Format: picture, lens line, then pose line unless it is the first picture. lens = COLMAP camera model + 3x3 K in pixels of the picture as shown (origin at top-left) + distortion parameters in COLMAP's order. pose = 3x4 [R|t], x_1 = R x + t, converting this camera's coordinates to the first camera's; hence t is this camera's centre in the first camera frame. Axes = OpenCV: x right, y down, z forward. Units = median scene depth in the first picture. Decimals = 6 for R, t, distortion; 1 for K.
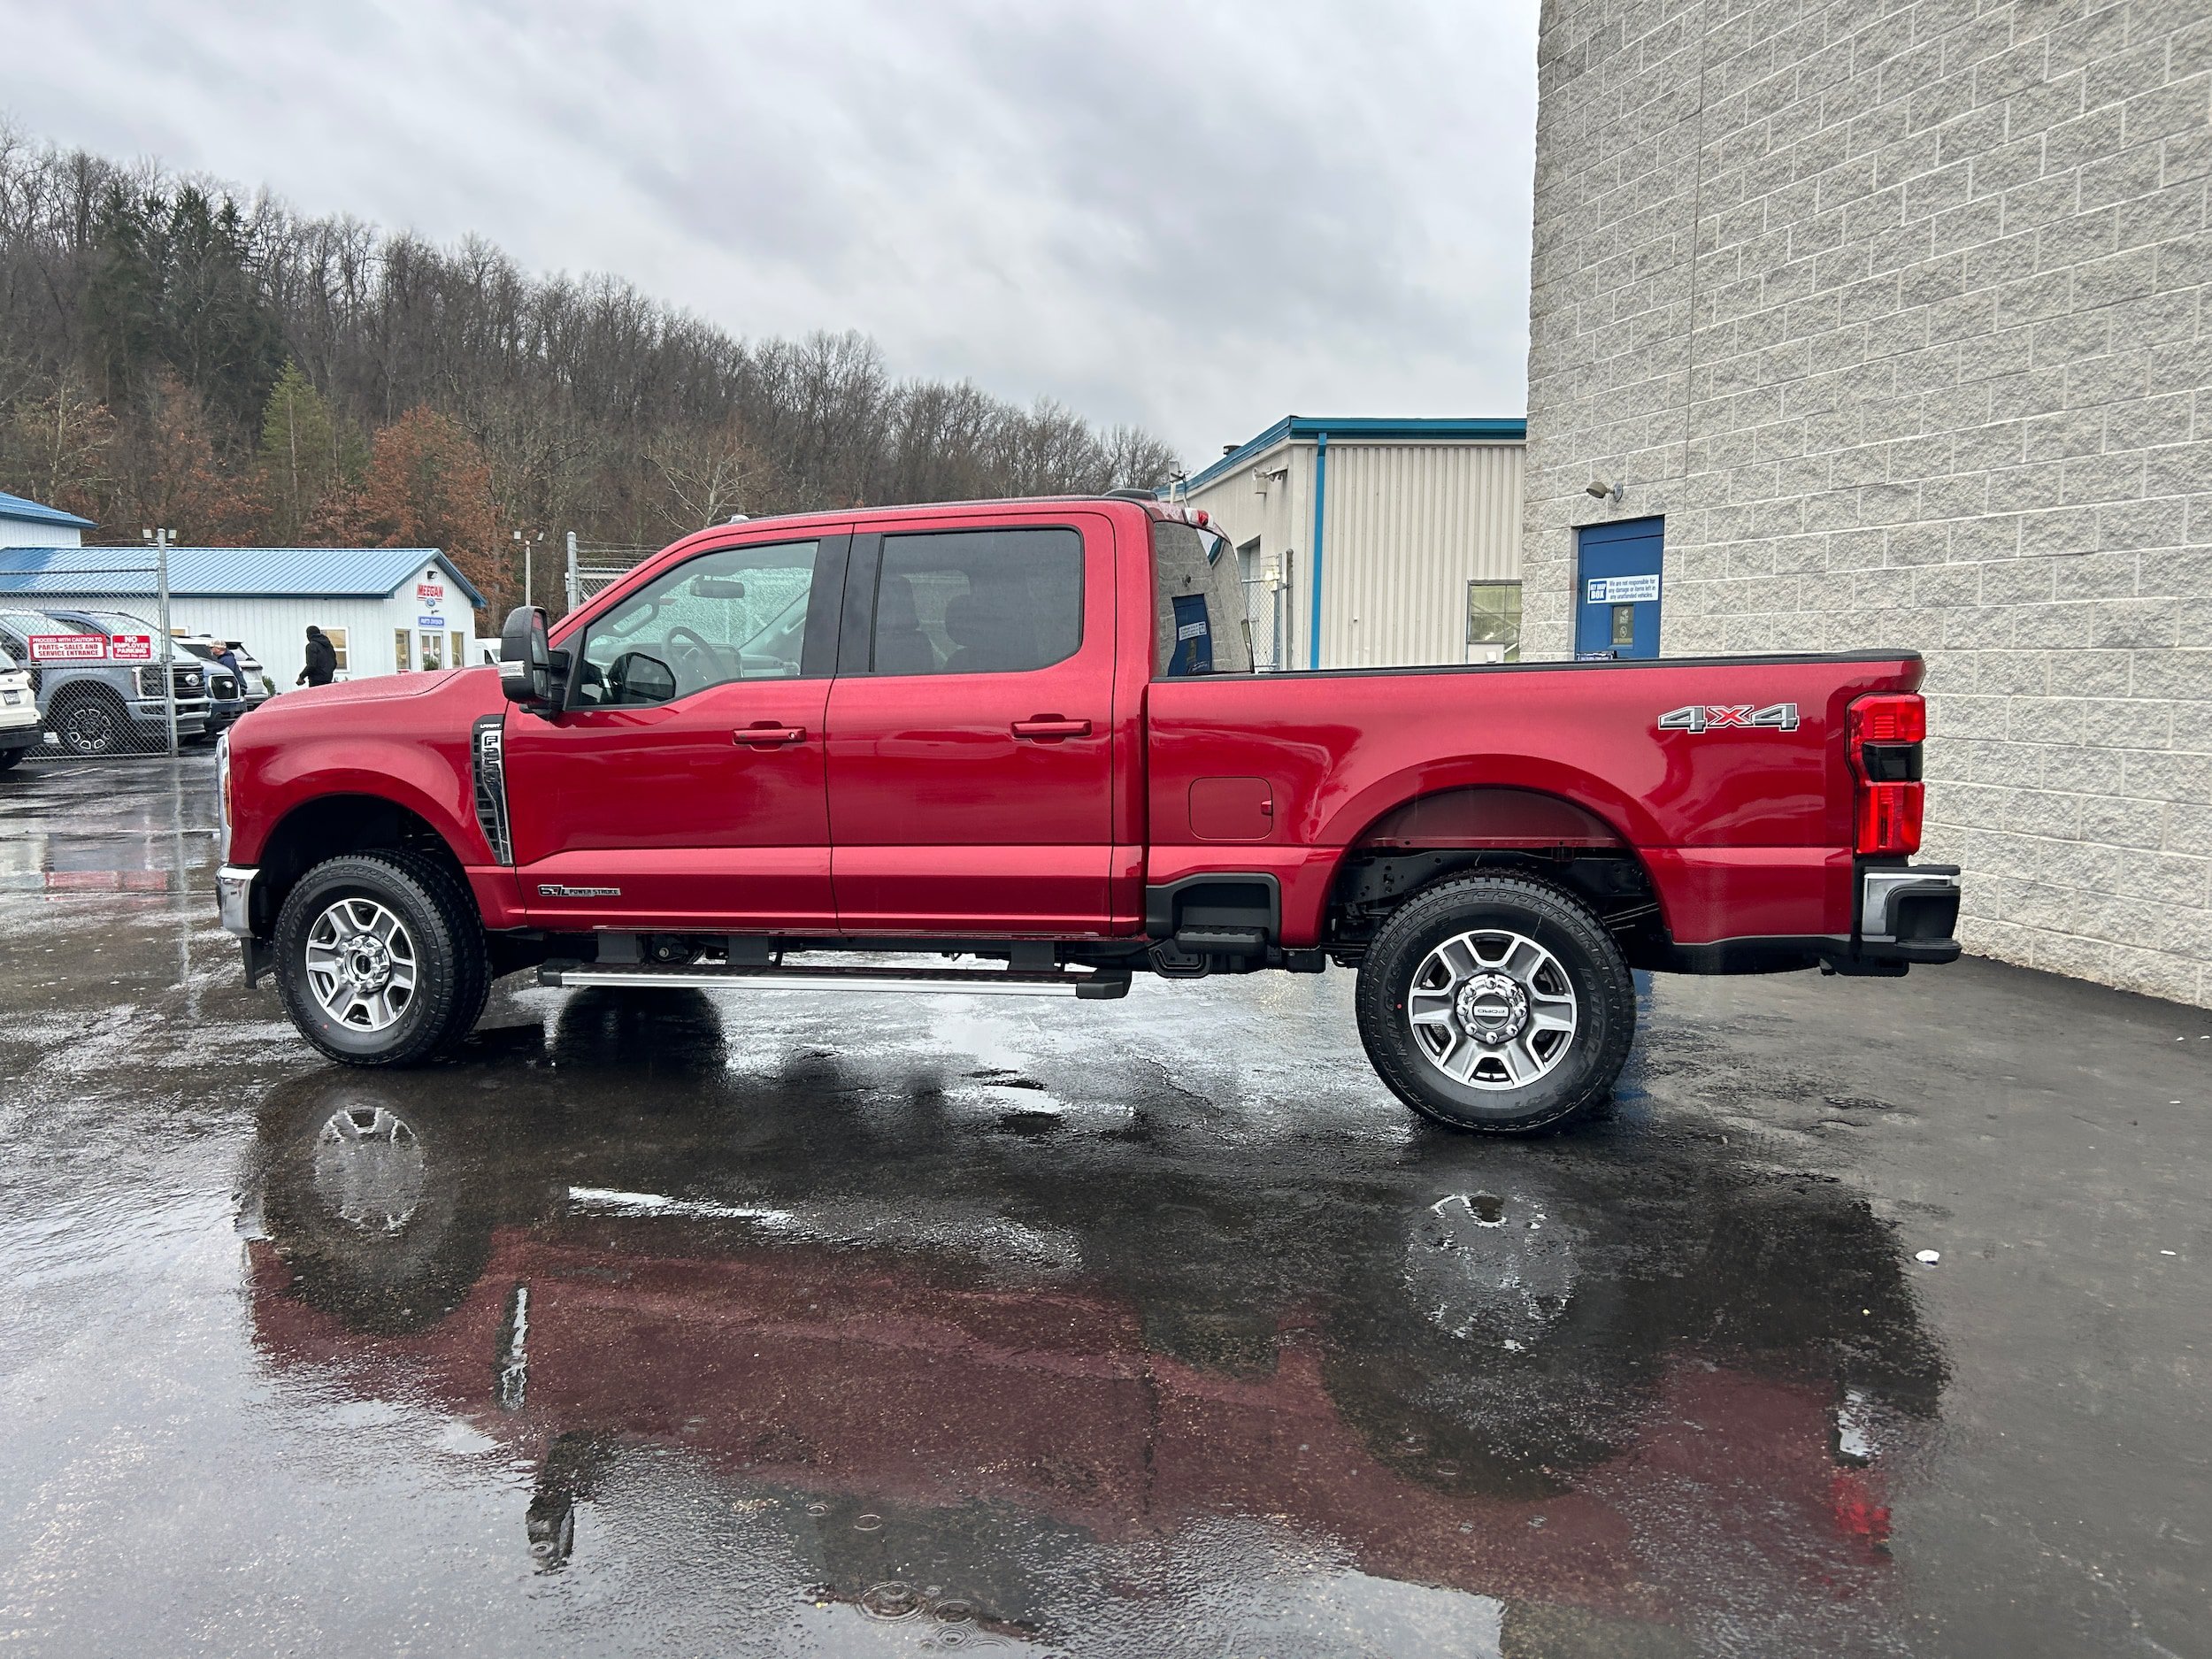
lens RADIAL K [[1652.5, 0, 1106.0], [0, 1652.5, 829.5], [0, 0, 1]] dist [0.056673, -0.067838]
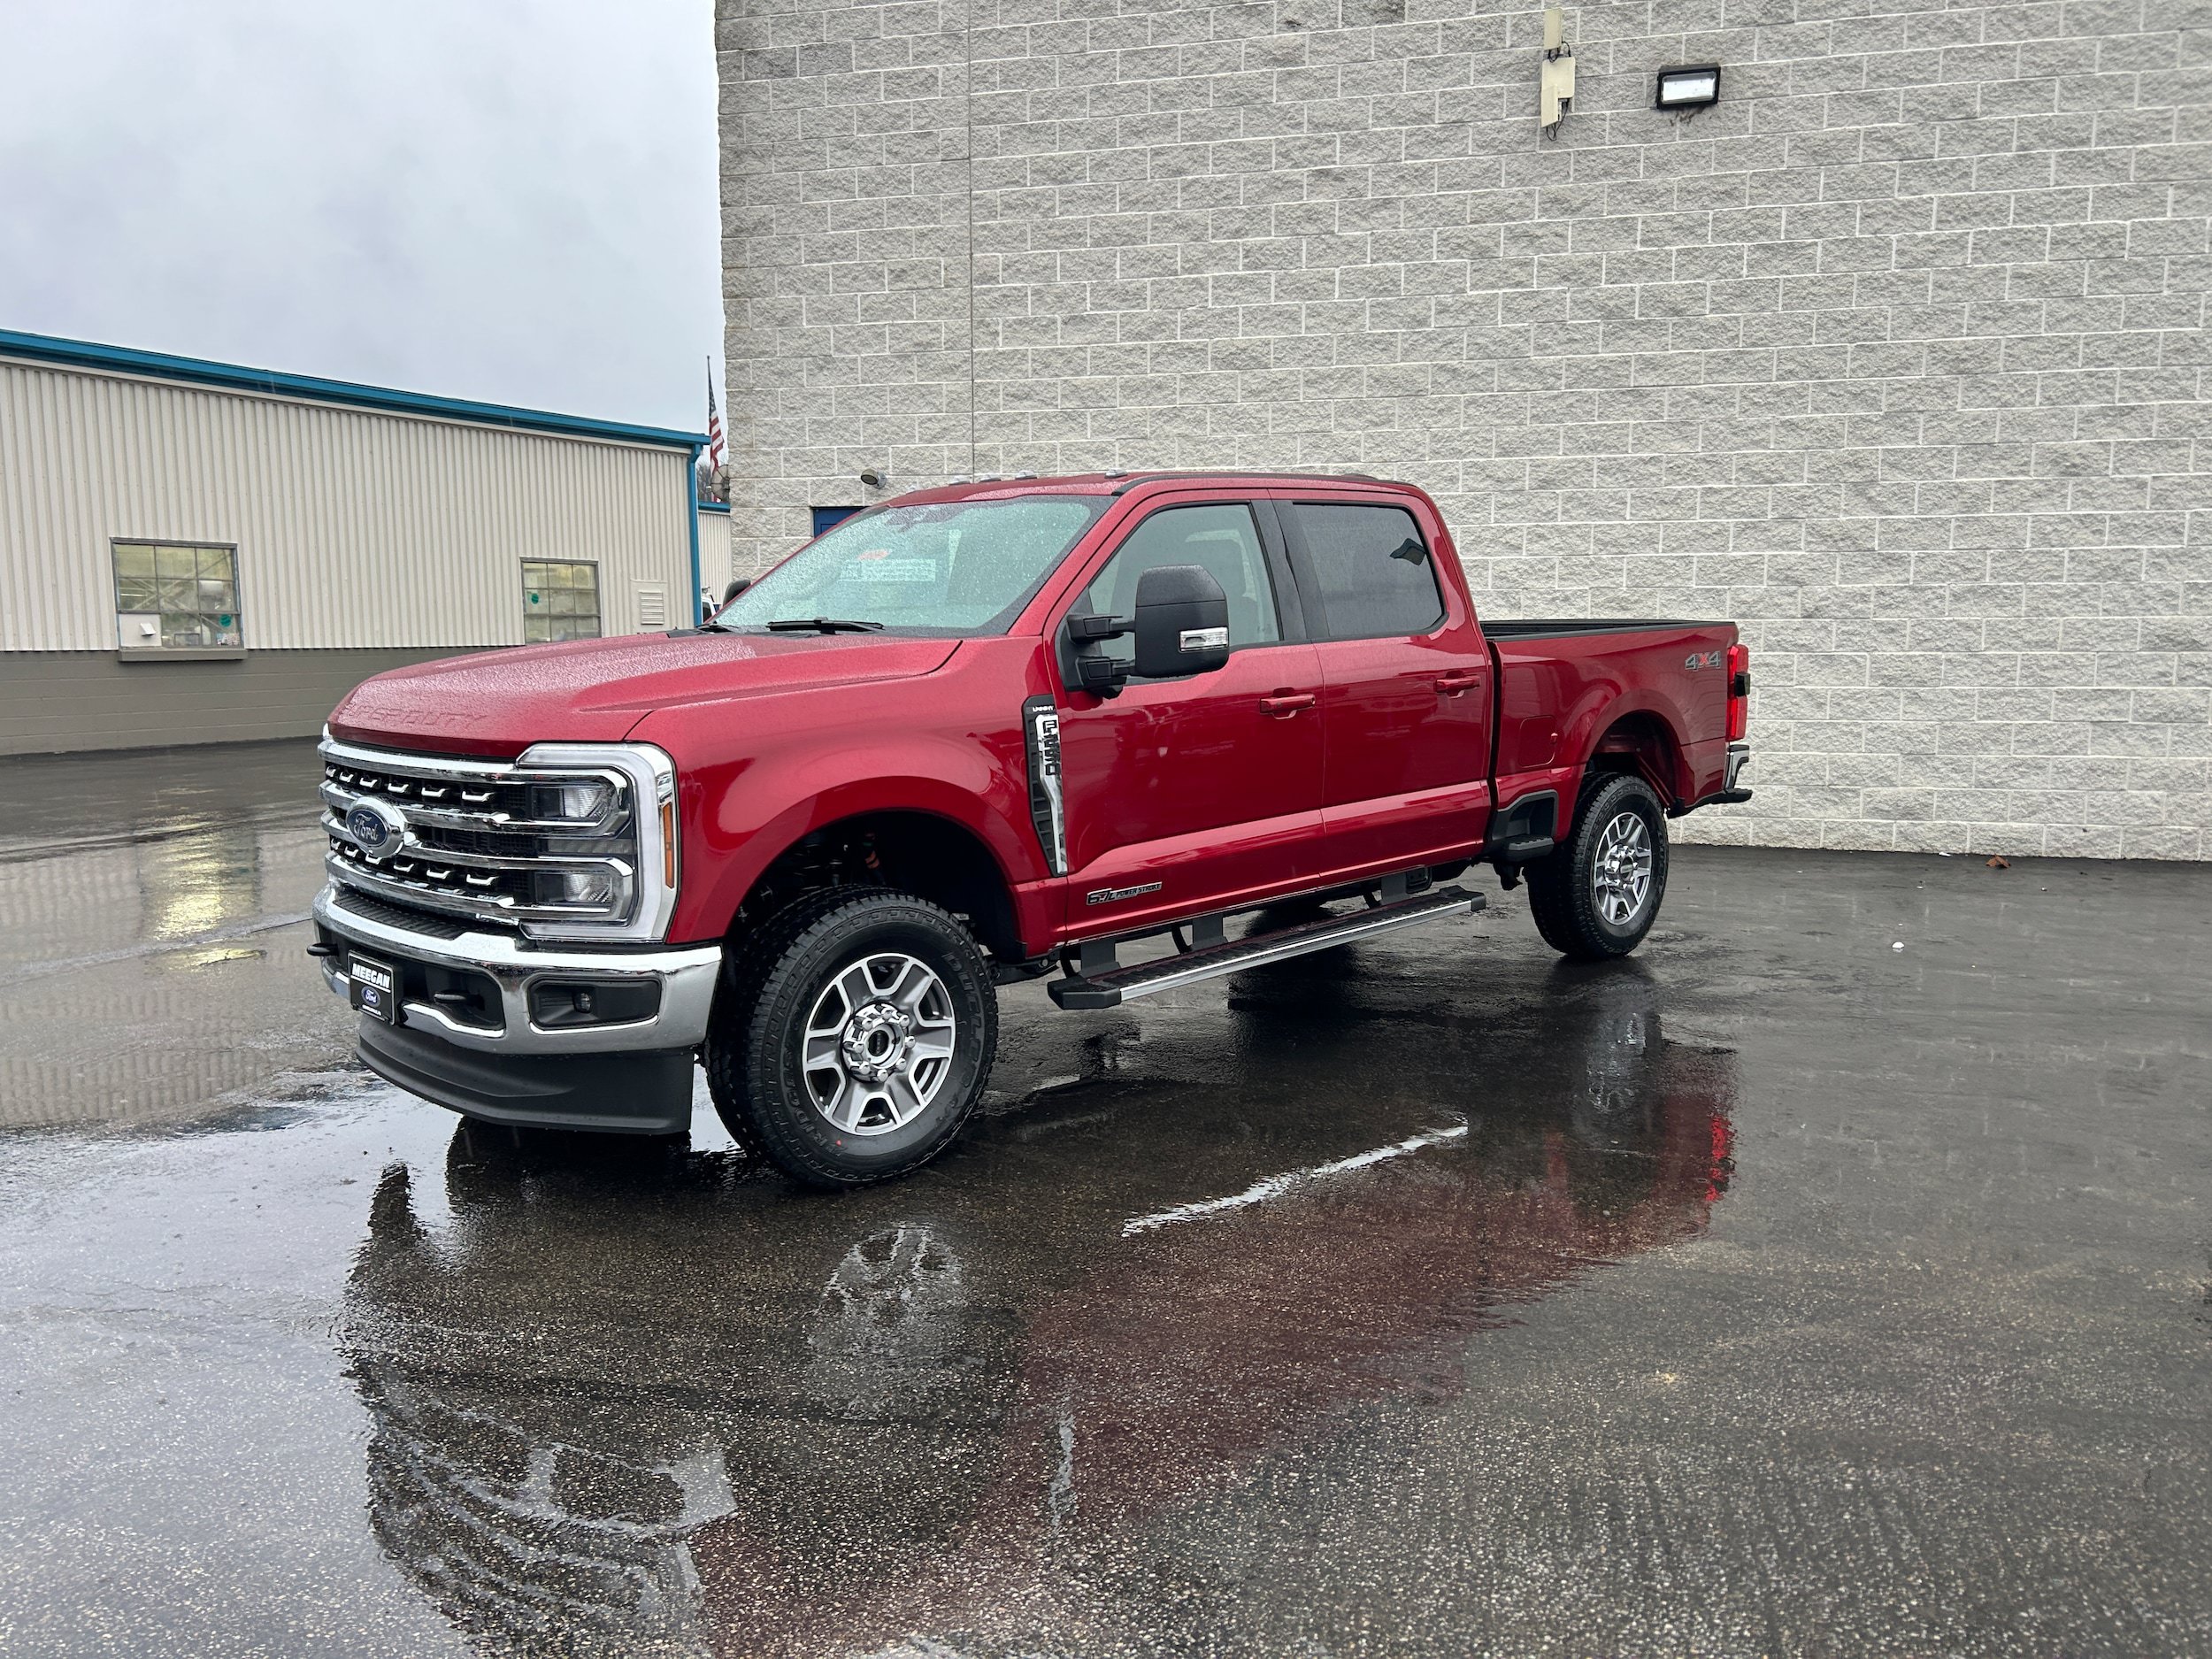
lens RADIAL K [[1655.2, 0, 1100.3], [0, 1655.2, 843.6], [0, 0, 1]] dist [0.045789, -0.052742]
pose [[0.494013, -0.111649, 0.862256, -0.701838], [0.092438, 0.992845, 0.075597, -0.036445], [-0.864526, 0.042360, 0.500799, 0.381458]]
